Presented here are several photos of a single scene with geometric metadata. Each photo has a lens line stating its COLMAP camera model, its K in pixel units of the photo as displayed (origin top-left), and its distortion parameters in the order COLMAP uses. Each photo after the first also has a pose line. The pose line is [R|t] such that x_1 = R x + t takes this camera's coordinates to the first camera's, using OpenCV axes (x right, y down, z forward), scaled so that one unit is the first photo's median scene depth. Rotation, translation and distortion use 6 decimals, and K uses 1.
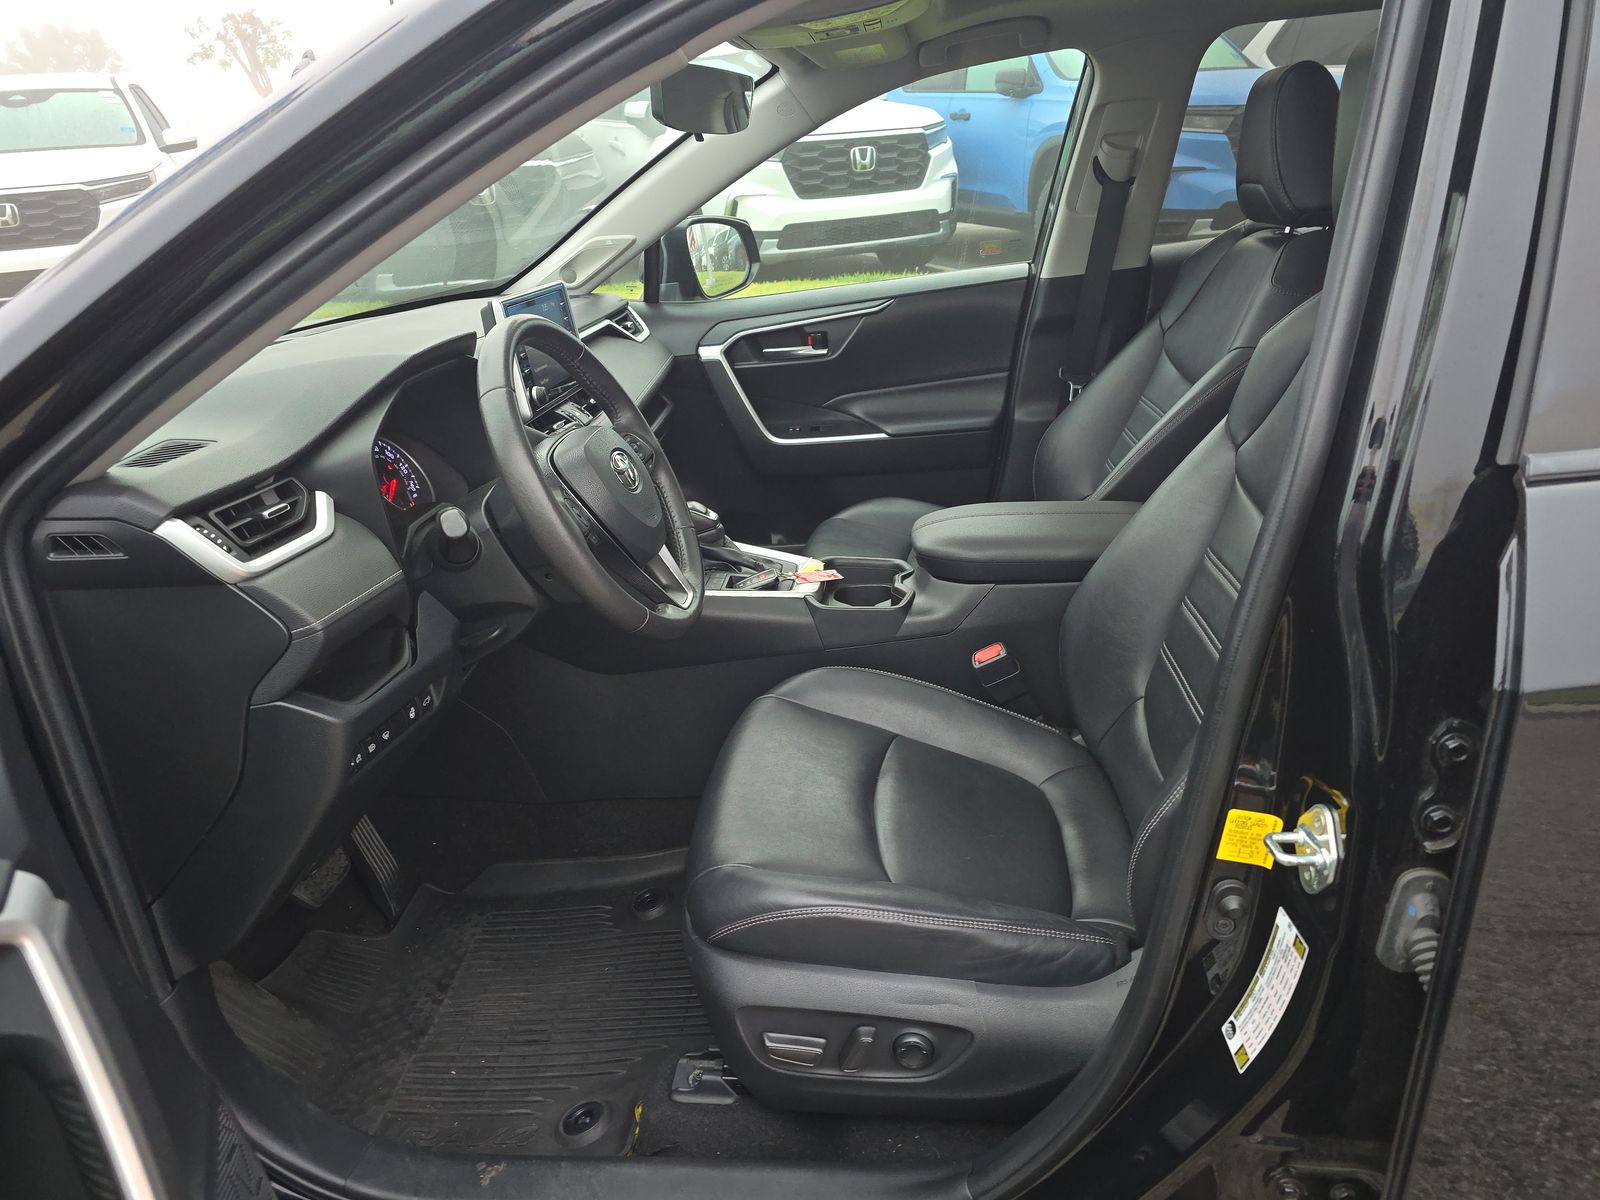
lens RADIAL K [[1076.1, 0, 796.5], [0, 1076.1, 603.6], [0, 0, 1]] dist [0.049963, -0.040500]
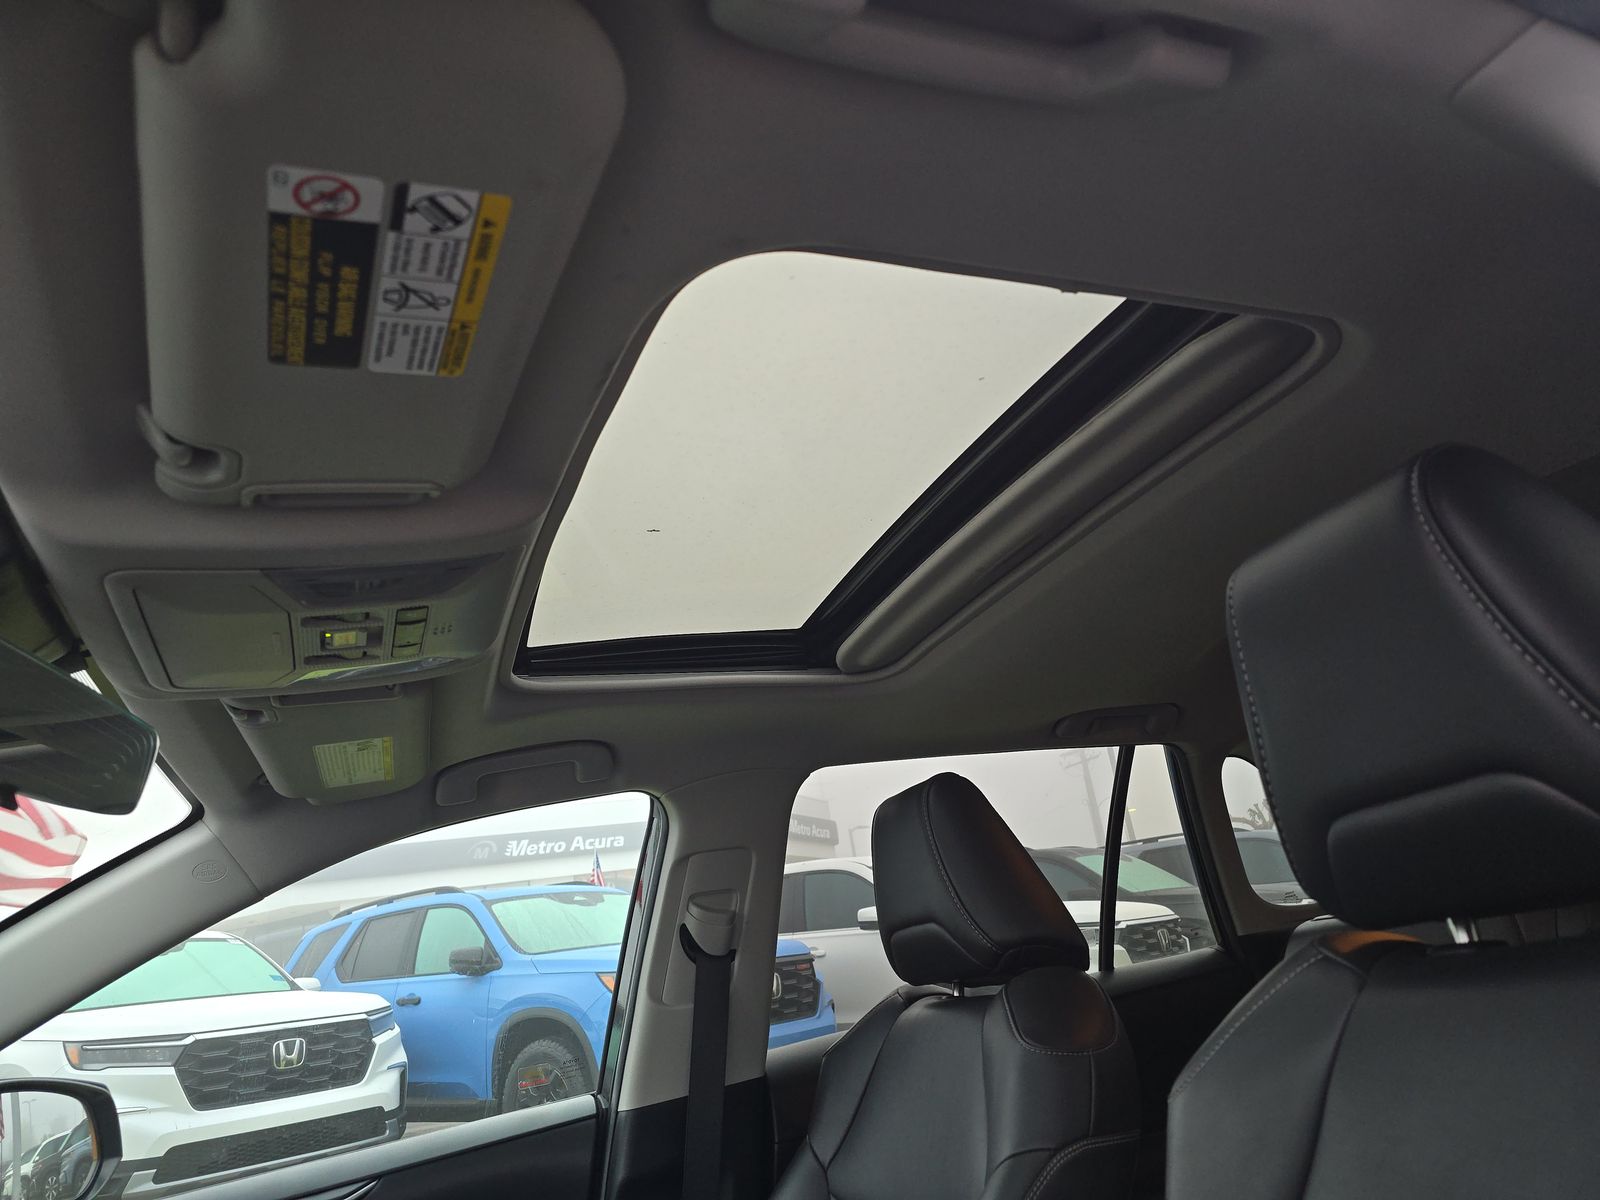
lens RADIAL K [[1076.1, 0, 796.5], [0, 1076.1, 603.6], [0, 0, 1]] dist [0.049963, -0.040500]
pose [[0.888518, 0.101081, 0.447569, -0.001540], [0.245924, 0.718589, -0.650501, -0.020252], [-0.387372, 0.688050, 0.613621, 0.103674]]
